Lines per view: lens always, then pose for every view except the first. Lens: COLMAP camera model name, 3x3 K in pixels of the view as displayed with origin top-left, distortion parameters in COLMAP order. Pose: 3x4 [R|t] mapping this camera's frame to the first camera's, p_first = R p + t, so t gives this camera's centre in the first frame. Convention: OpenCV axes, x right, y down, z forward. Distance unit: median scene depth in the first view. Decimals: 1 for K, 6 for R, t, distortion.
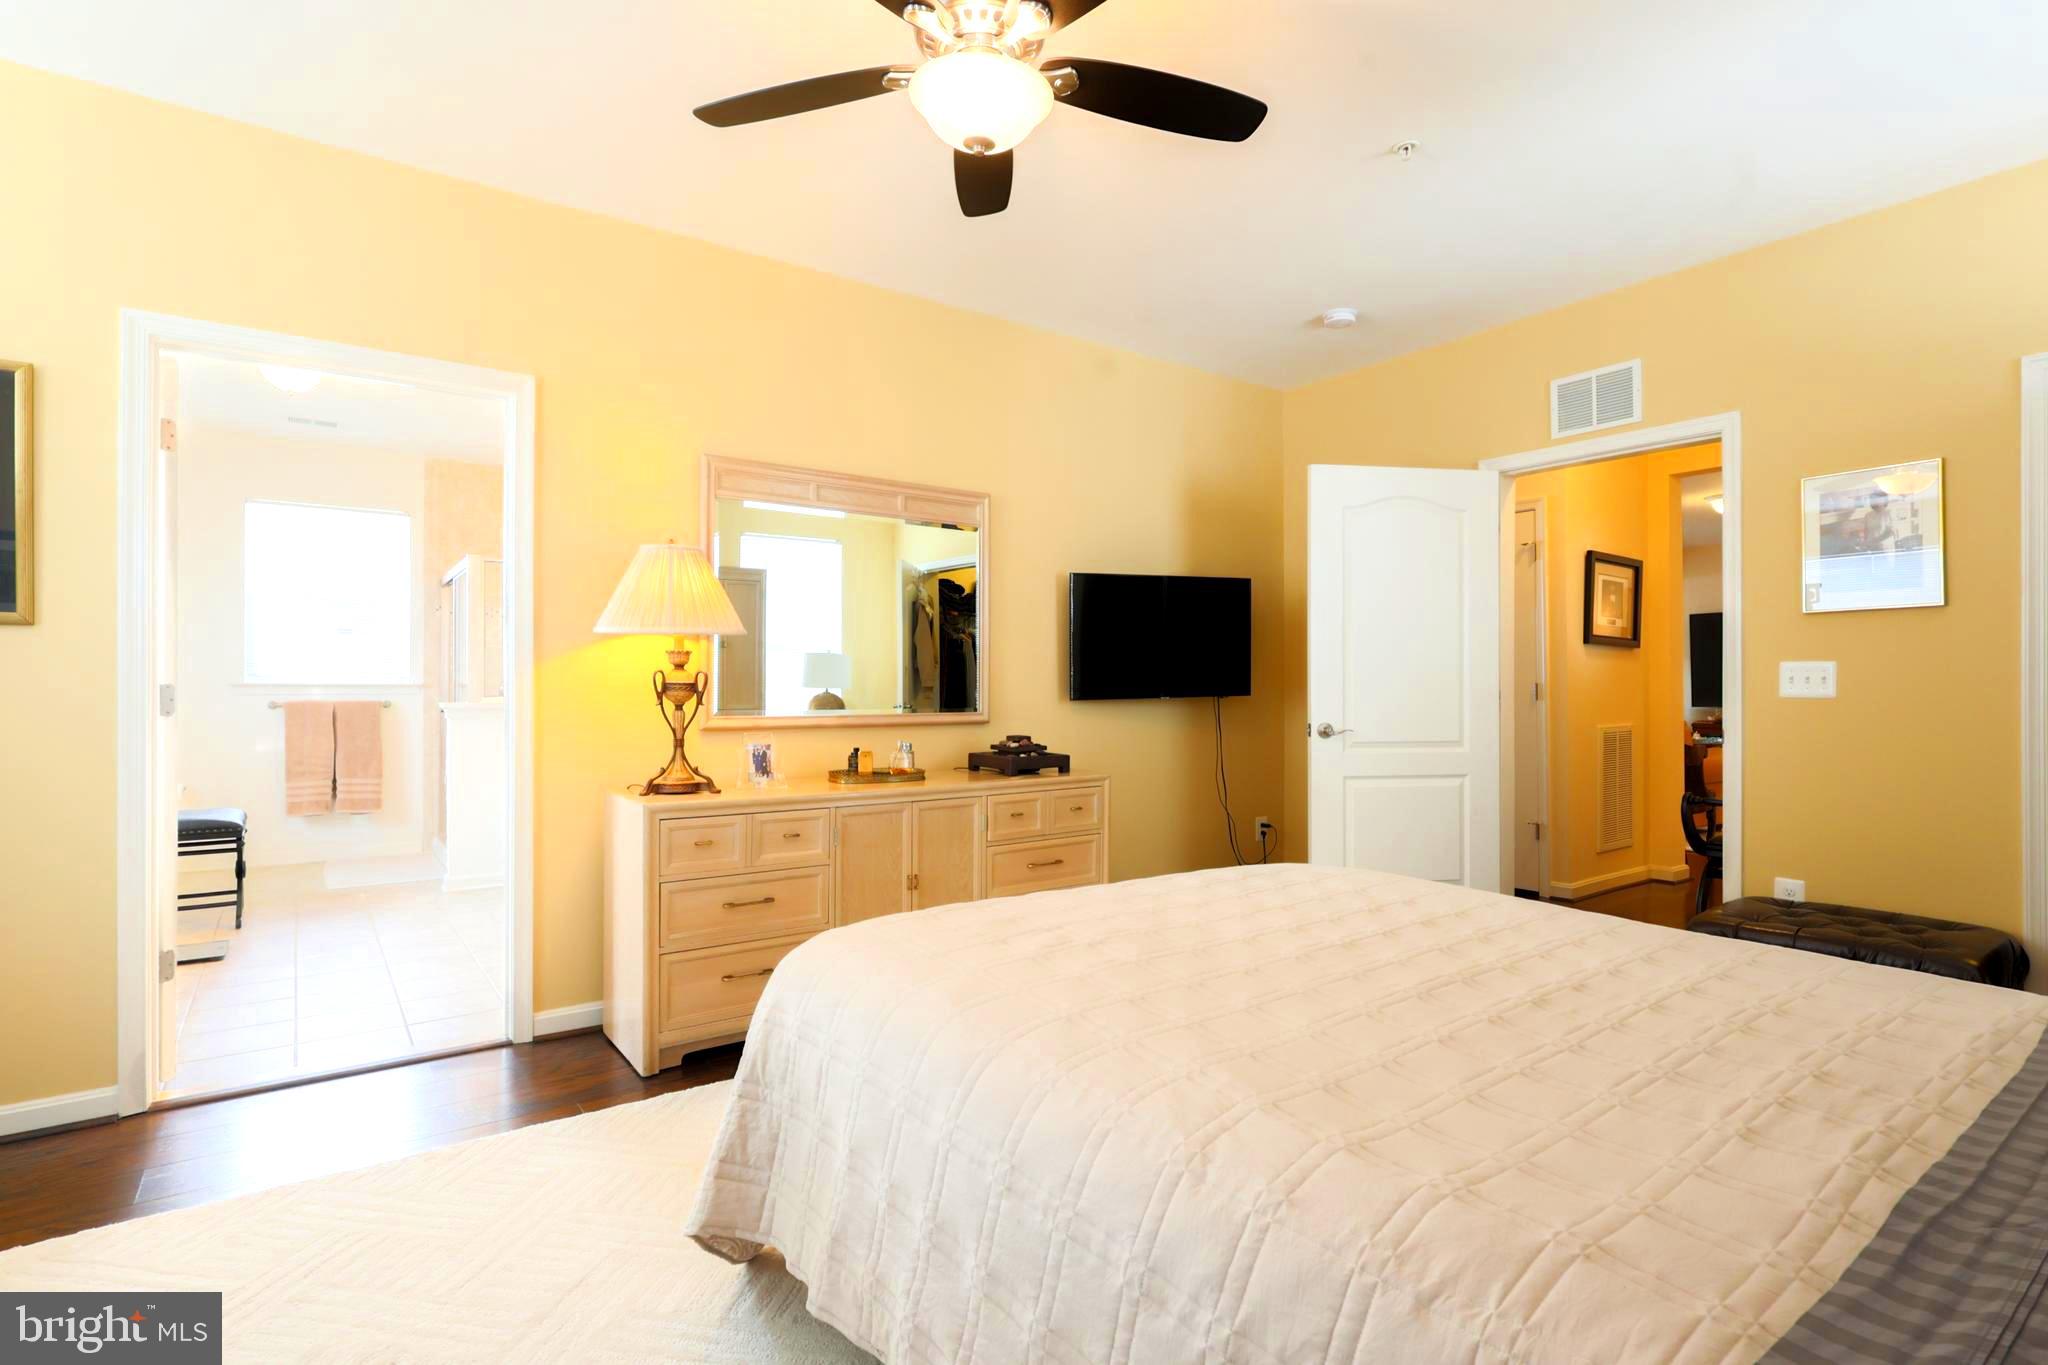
lens RADIAL K [[991.6, 0, 1024.0], [0, 991.6, 682.5], [0, 0, 1]] dist [-0.002803, -0.000345]
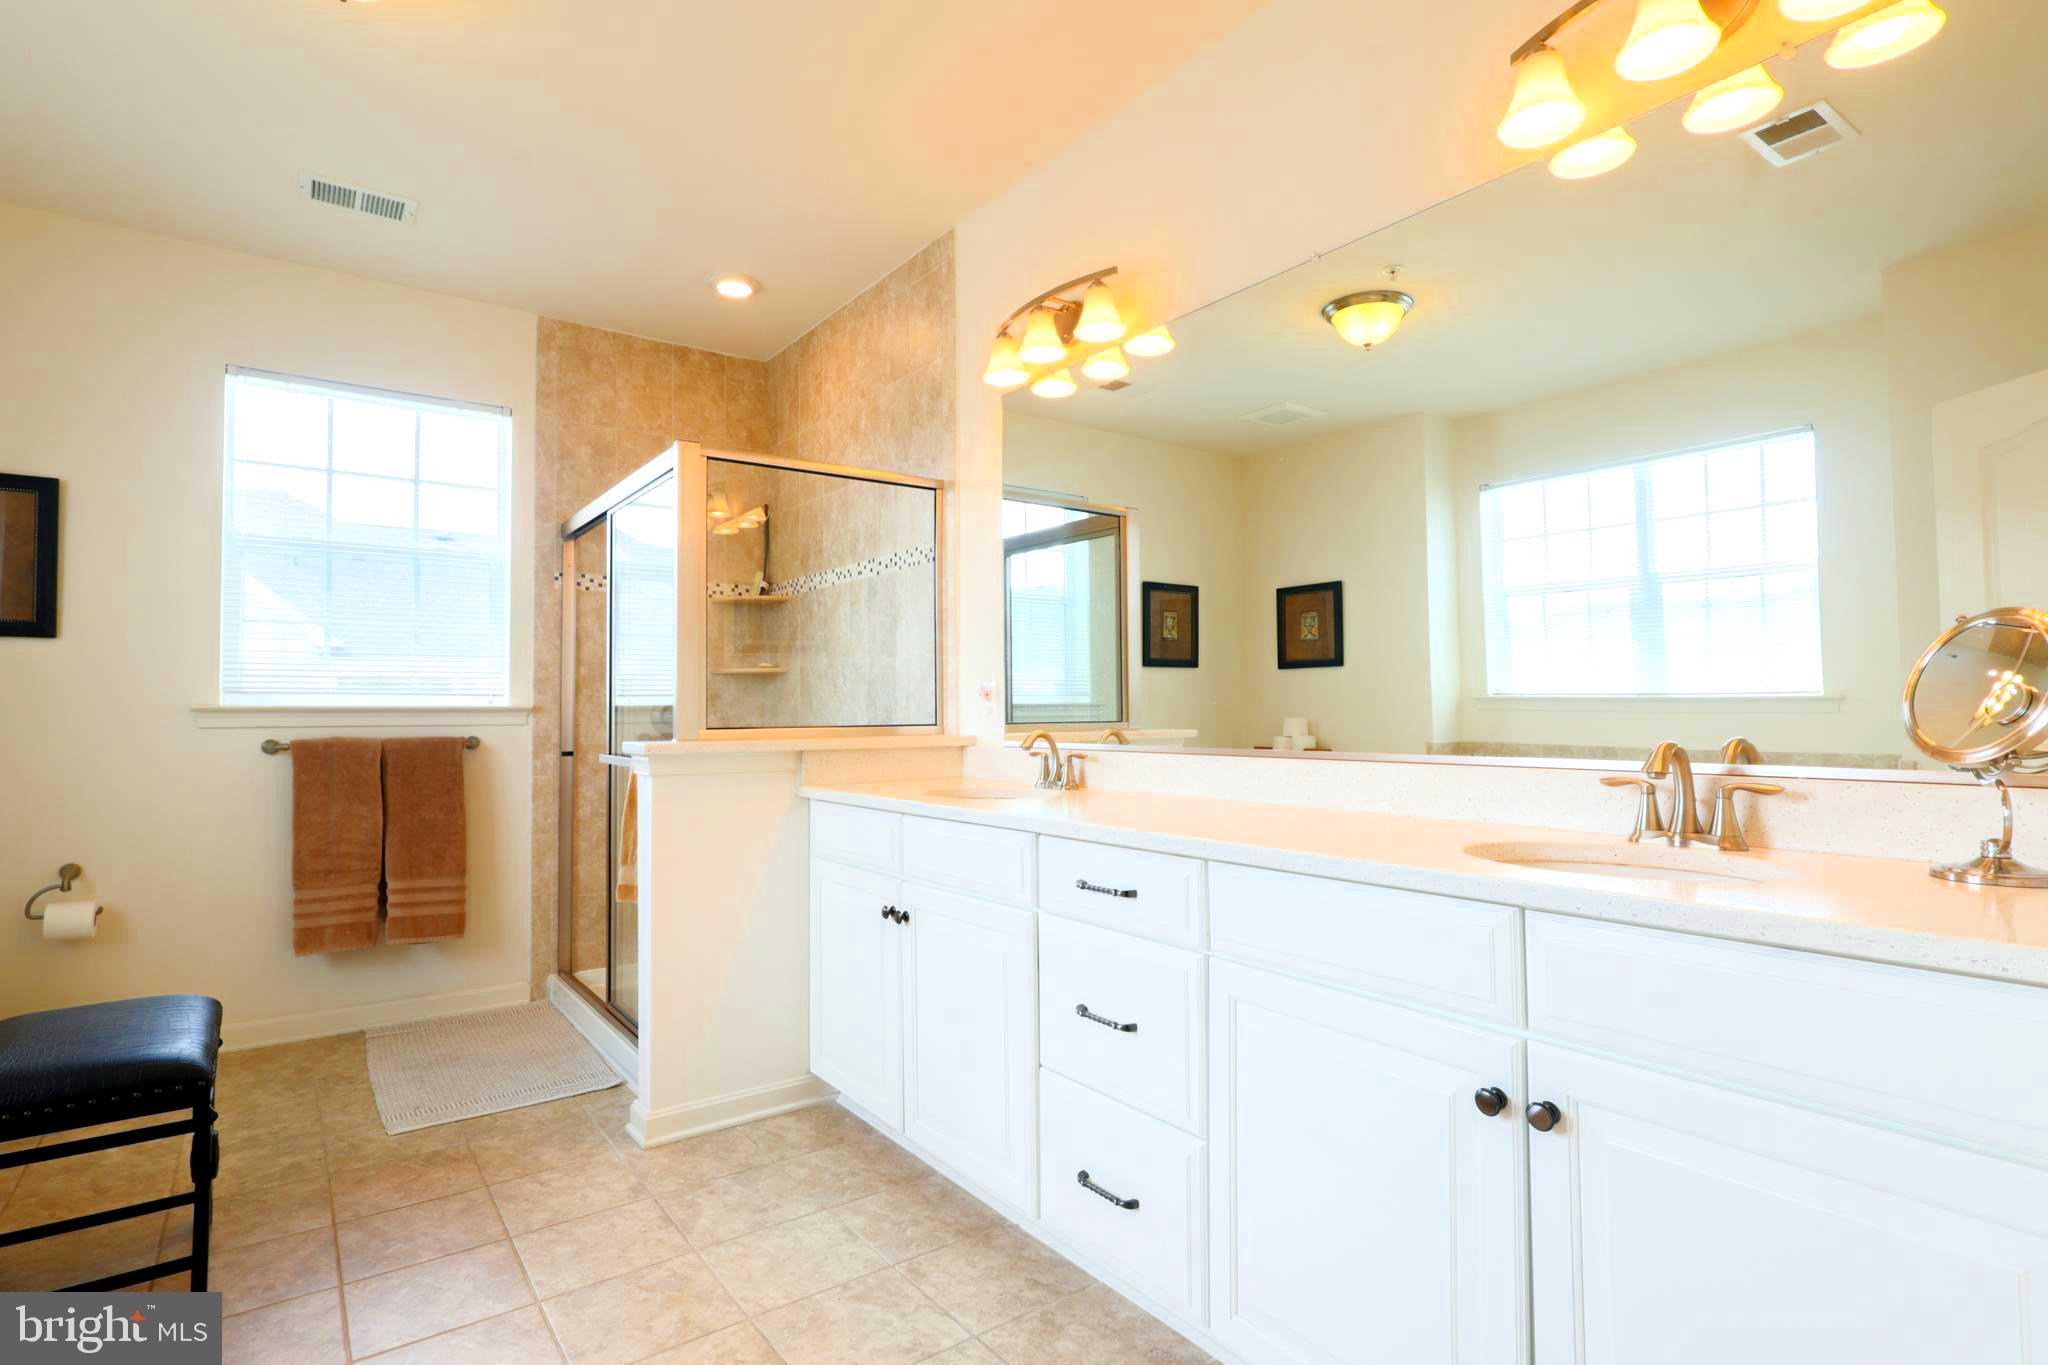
lens RADIAL K [[1014.7, 0, 1024.0], [0, 1014.7, 682.5], [0, 0, 1]] dist [-0.002083, -0.000321]
pose [[0.999963, -0.006995, 0.004996, -0.345989], [0.007106, 0.999721, -0.022511, 0.003161], [-0.004837, 0.022546, 0.999734, 0.438927]]
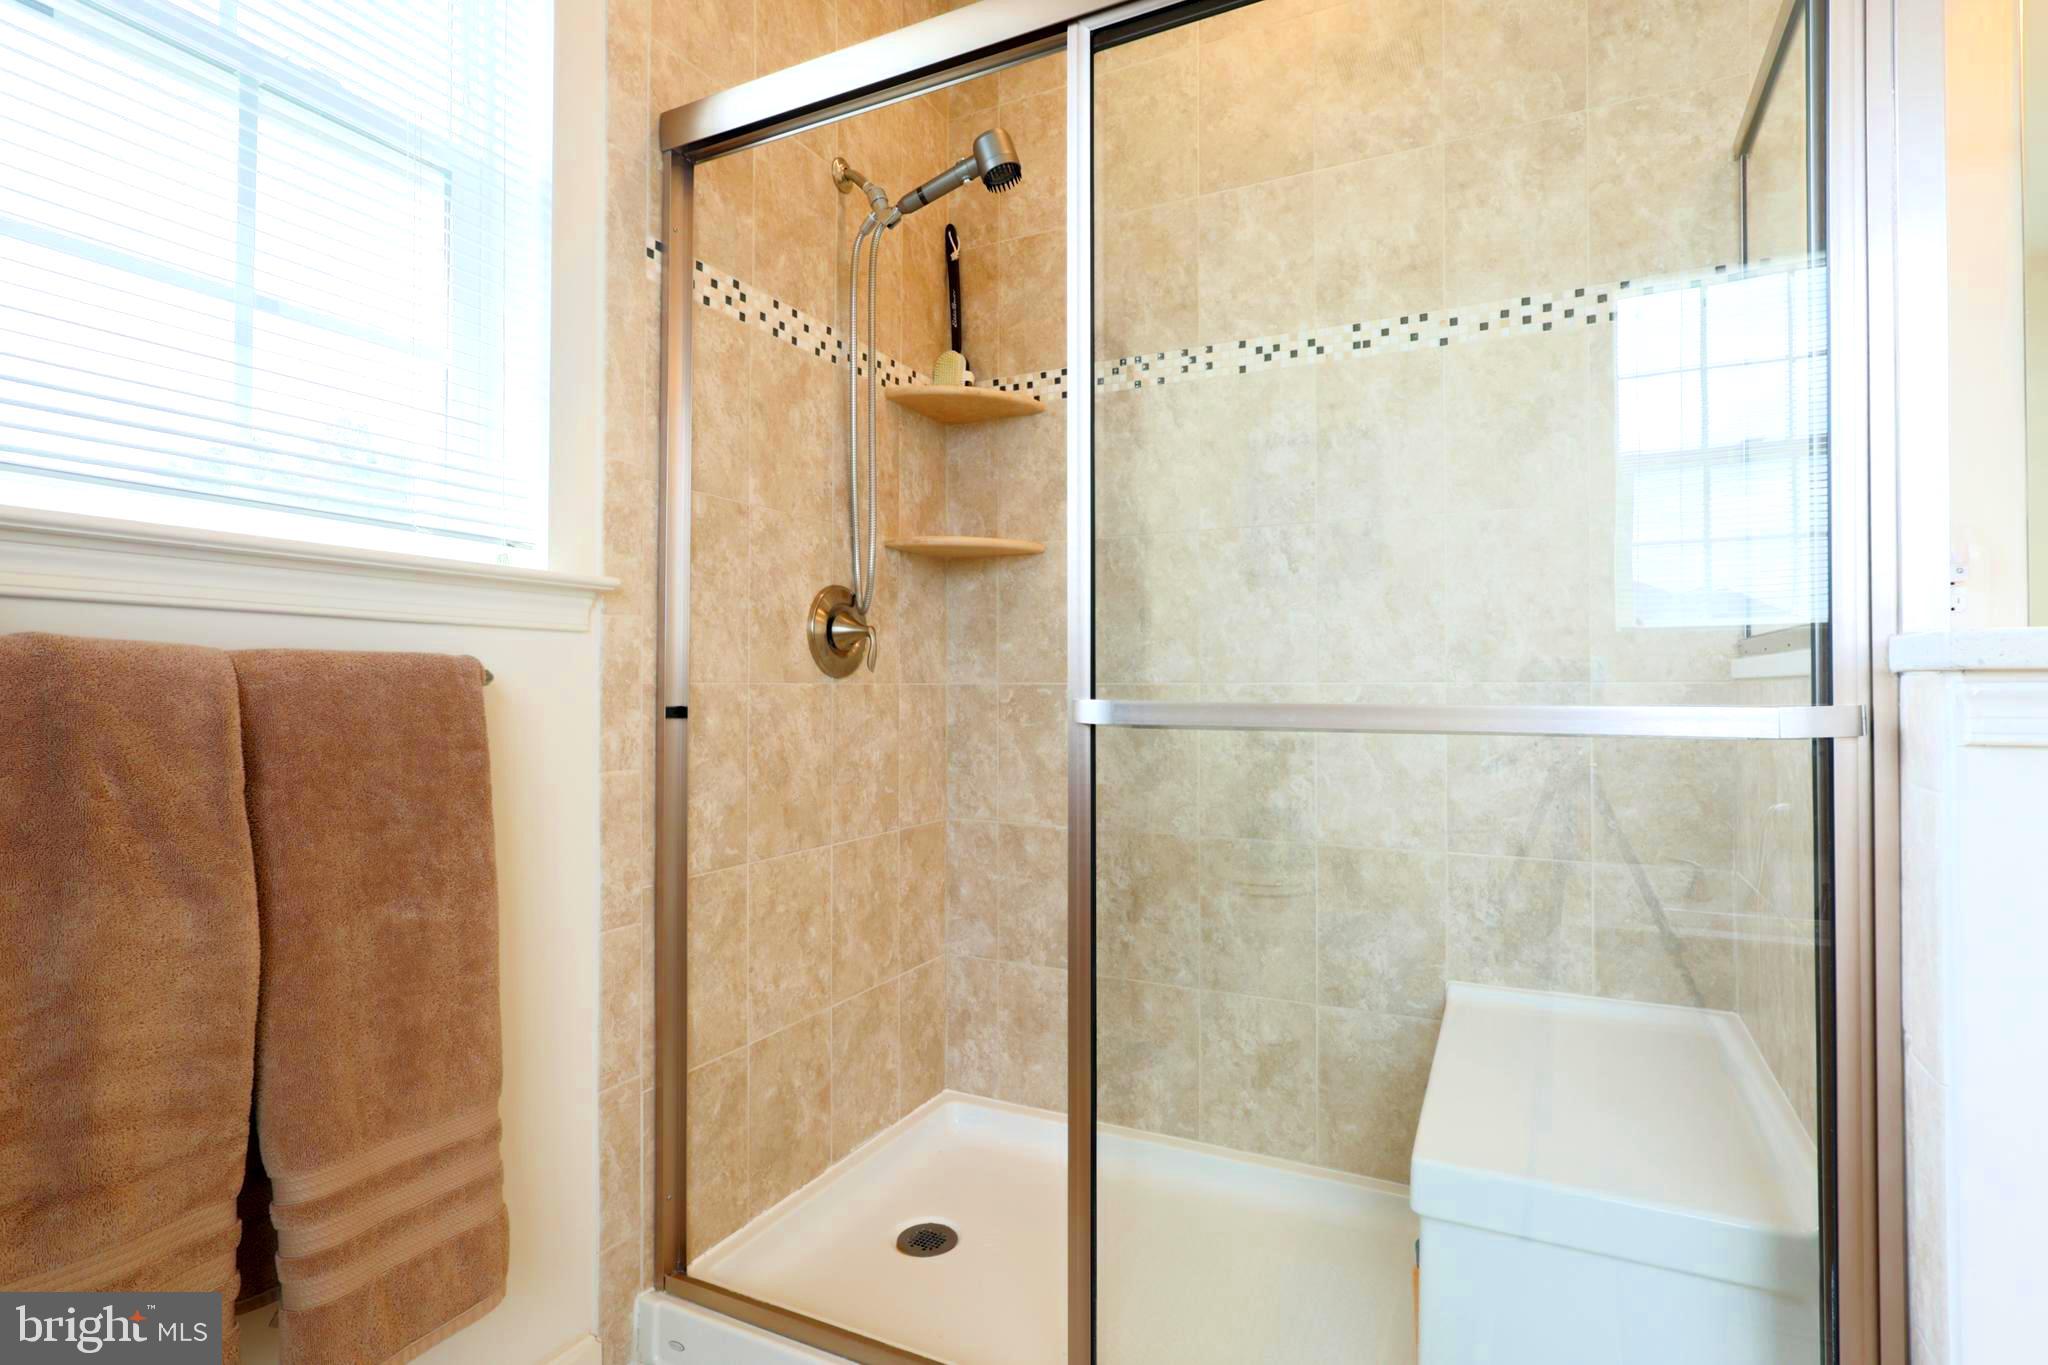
lens RADIAL K [[1018.6, 0, 1024.0], [0, 1018.6, 682.5], [0, 0, 1]] dist [0.001259, 0.000105]
pose [[0.886313, -0.000449, 0.463086, -0.665791], [0.001612, 0.999996, -0.002117, 0.024620], [-0.463084, 0.002622, 0.886311, 0.814637]]
